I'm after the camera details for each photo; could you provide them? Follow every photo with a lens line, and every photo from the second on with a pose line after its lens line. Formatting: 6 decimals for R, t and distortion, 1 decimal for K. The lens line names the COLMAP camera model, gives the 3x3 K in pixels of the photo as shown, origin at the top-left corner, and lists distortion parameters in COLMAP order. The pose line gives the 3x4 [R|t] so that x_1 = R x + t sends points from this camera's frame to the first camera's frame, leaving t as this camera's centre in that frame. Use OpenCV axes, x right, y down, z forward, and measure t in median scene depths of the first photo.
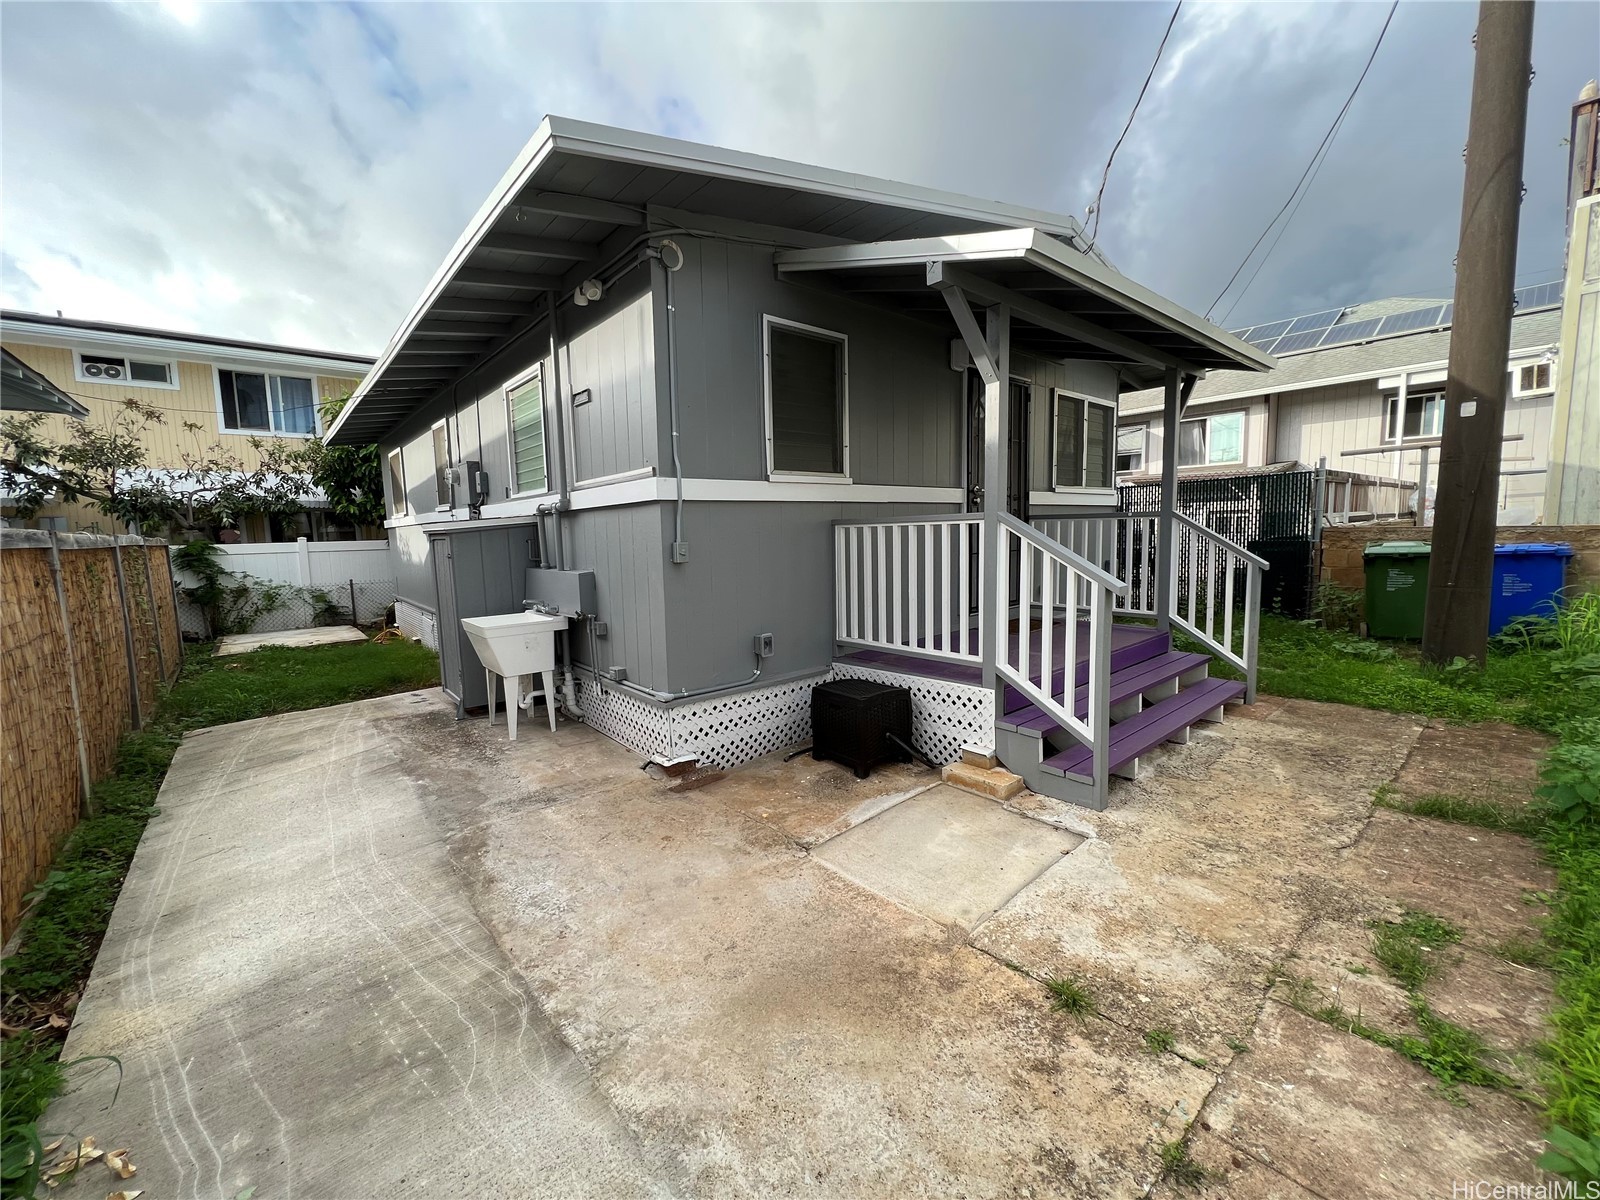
lens RADIAL K [[639.6, 0, 799.6], [0, 639.6, 599.5], [0, 0, 1]] dist [-0.002913, 0.000603]
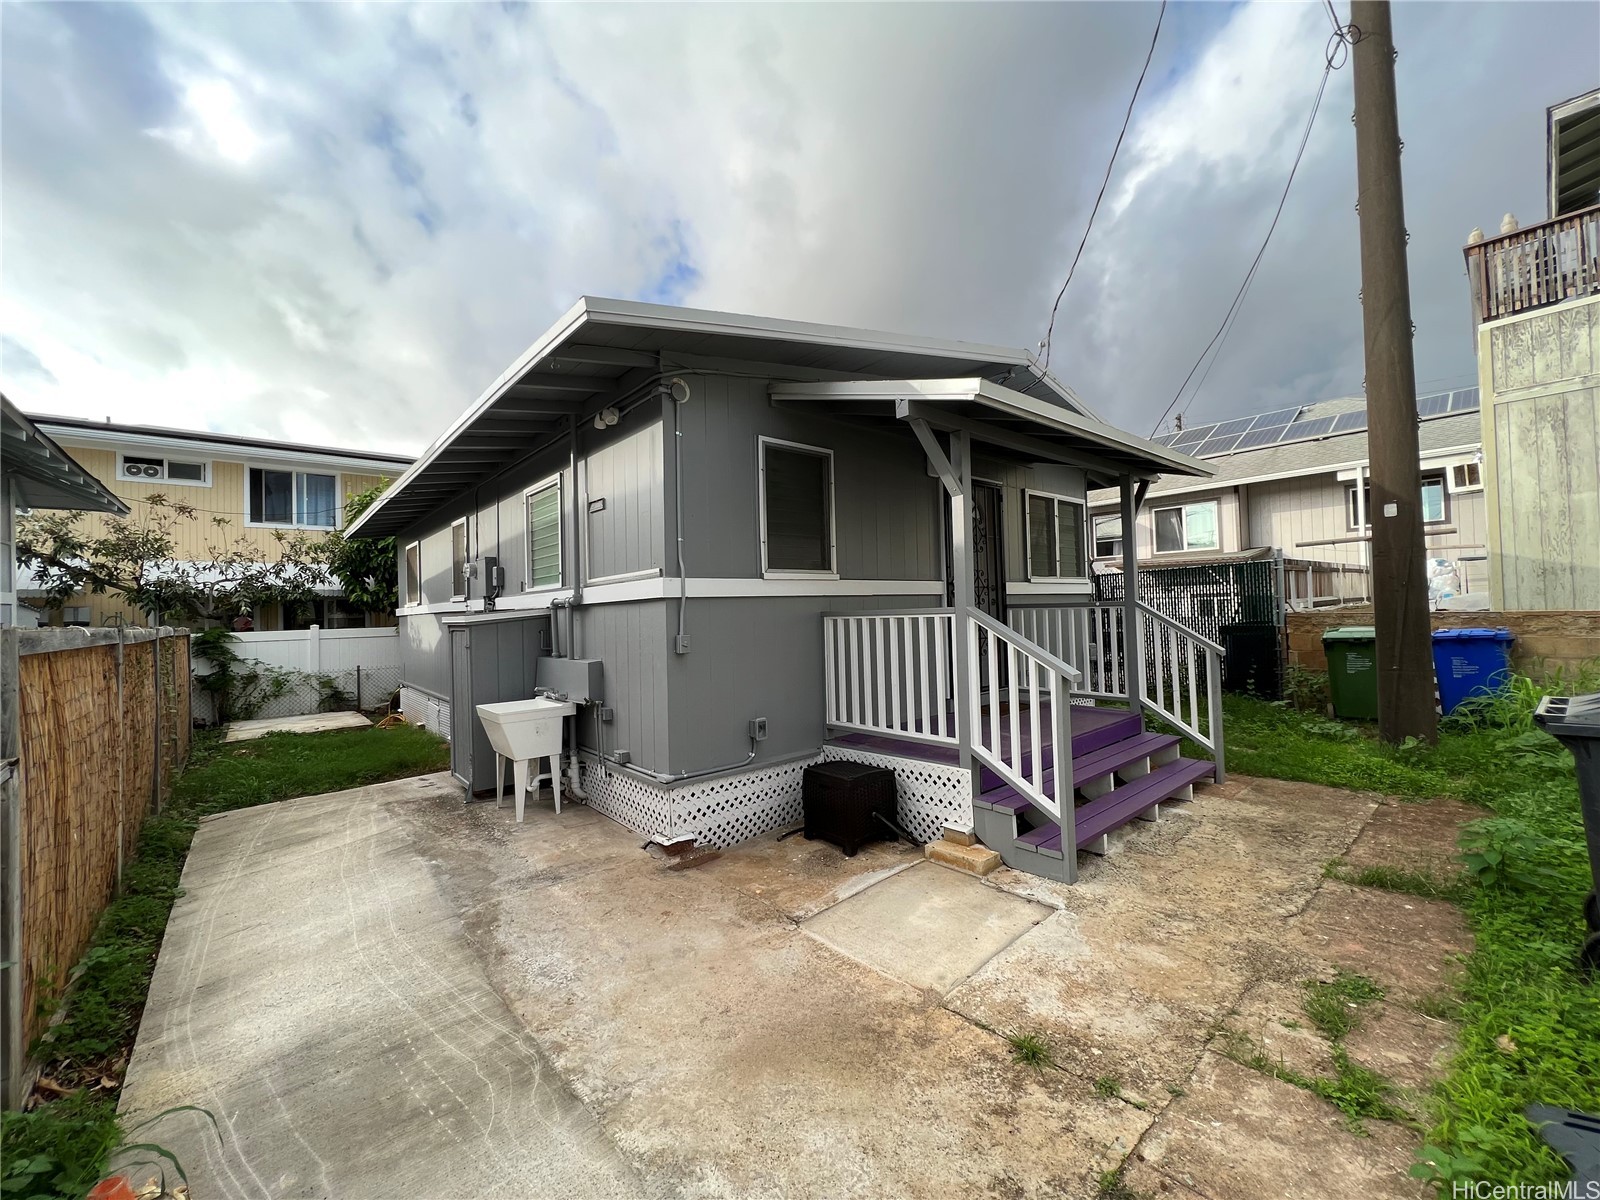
lens RADIAL K [[639.6, 0, 799.7], [0, 639.6, 599.5], [0, 0, 1]] dist [-0.002913, 0.000603]
pose [[0.999984, -0.004852, 0.003059, 0.011970], [0.005201, 0.991897, -0.126940, -0.008288], [-0.002418, 0.126954, 0.991906, -0.101161]]
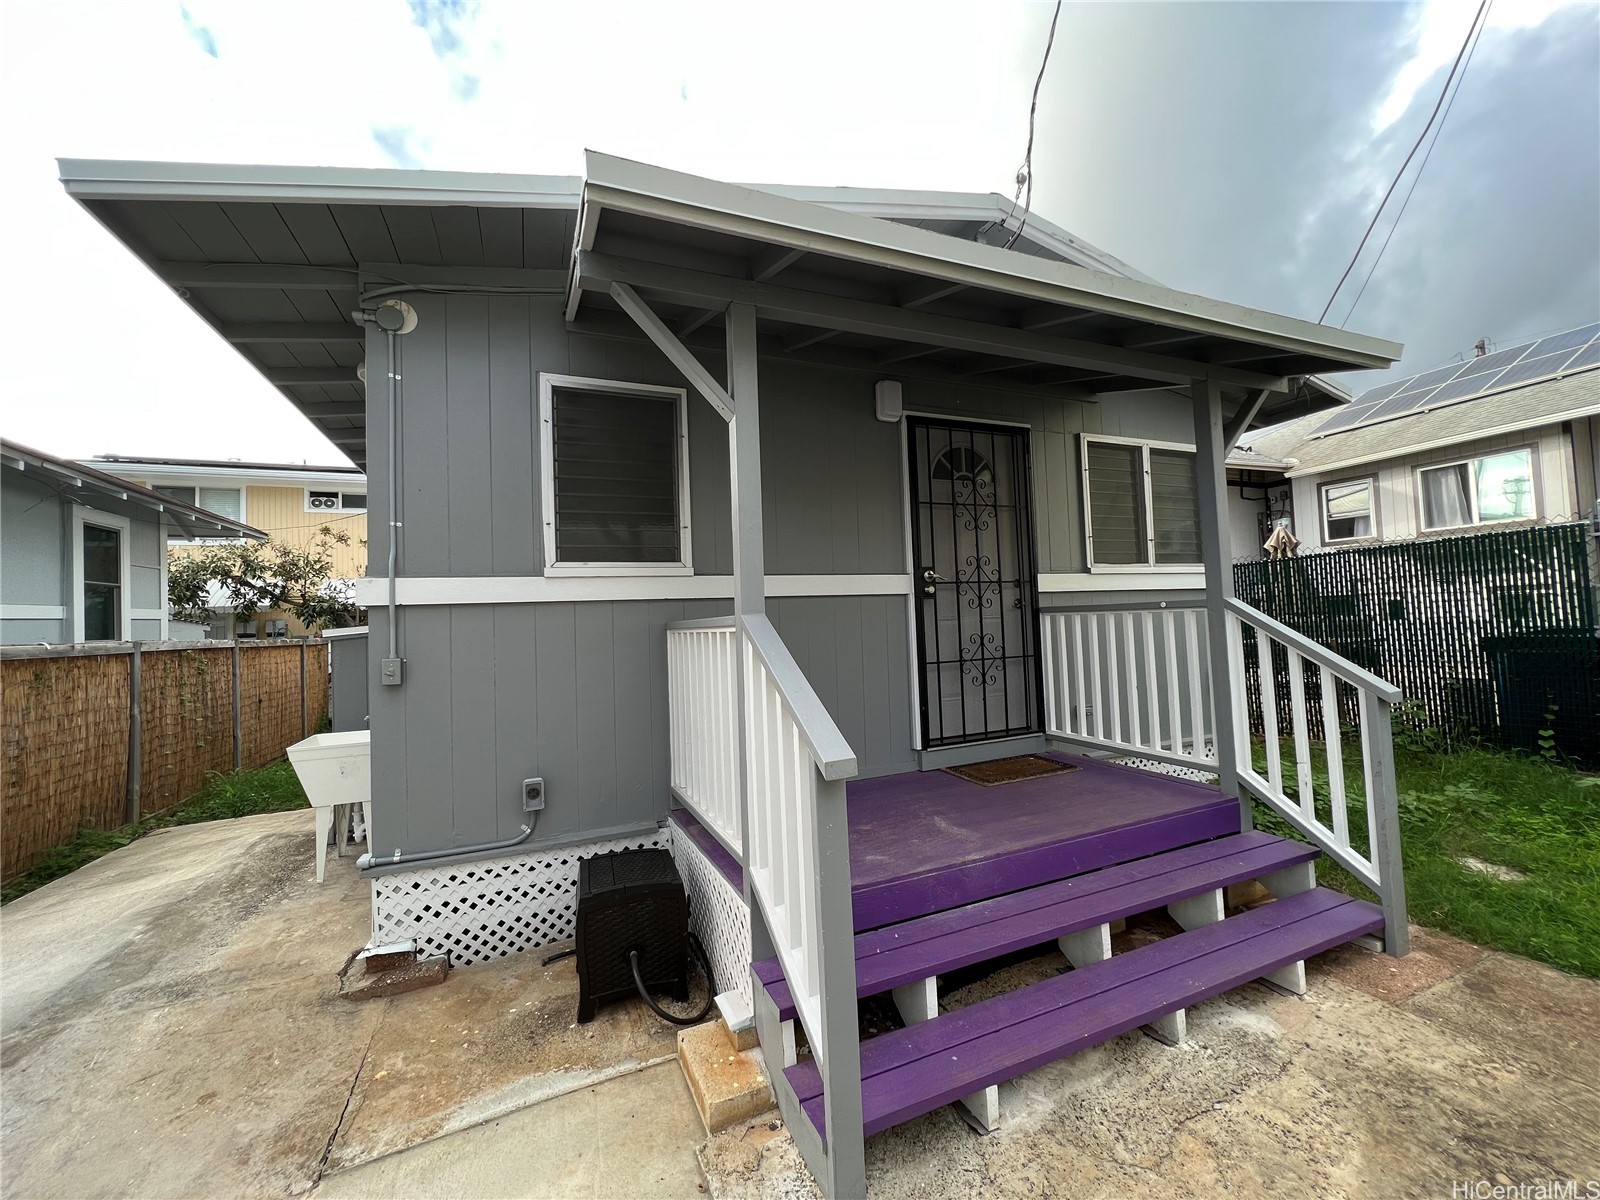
lens RADIAL K [[639.6, 0, 799.6], [0, 639.6, 597.3], [0, 0, 1]] dist [-0.002913, 0.000603]
pose [[0.952540, -0.024455, -0.303429, 0.492507], [-0.018116, 0.990447, -0.136697, -0.061431], [0.303873, 0.135707, 0.942998, 0.375739]]
